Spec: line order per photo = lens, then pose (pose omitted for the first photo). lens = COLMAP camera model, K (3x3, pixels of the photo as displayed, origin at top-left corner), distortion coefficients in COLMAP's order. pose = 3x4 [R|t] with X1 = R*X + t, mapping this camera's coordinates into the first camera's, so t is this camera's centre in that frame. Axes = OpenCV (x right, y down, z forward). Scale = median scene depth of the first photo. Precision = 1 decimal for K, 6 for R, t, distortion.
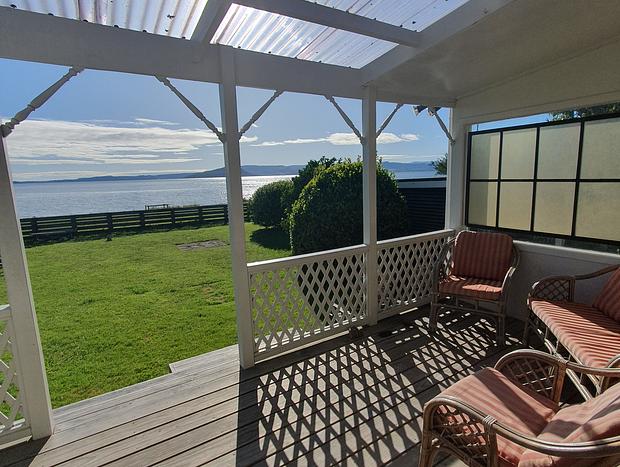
lens RADIAL K [[379.6, 0, 311.4], [0, 379.6, 234.7], [0, 0, 1]] dist [0.003913, 0.000189]
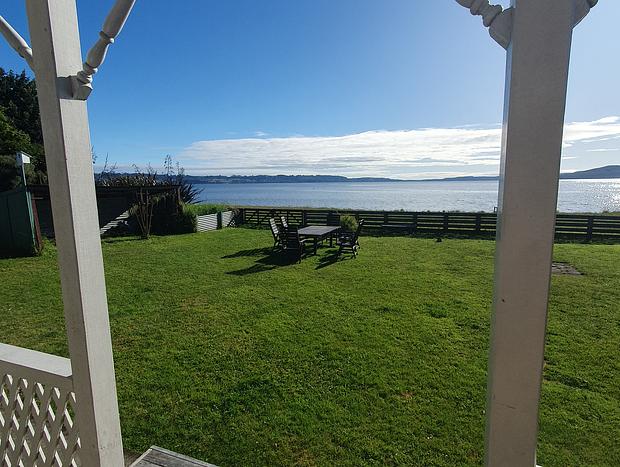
lens RADIAL K [[355.4, 0, 313.4], [0, 355.4, 236.6], [0, 0, 1]] dist [0.001021, -0.000526]
pose [[0.619003, 0.141638, -0.772512, -0.019827], [-0.130537, 0.988477, 0.076638, -0.021850], [0.774465, 0.053402, 0.630359, 0.145295]]
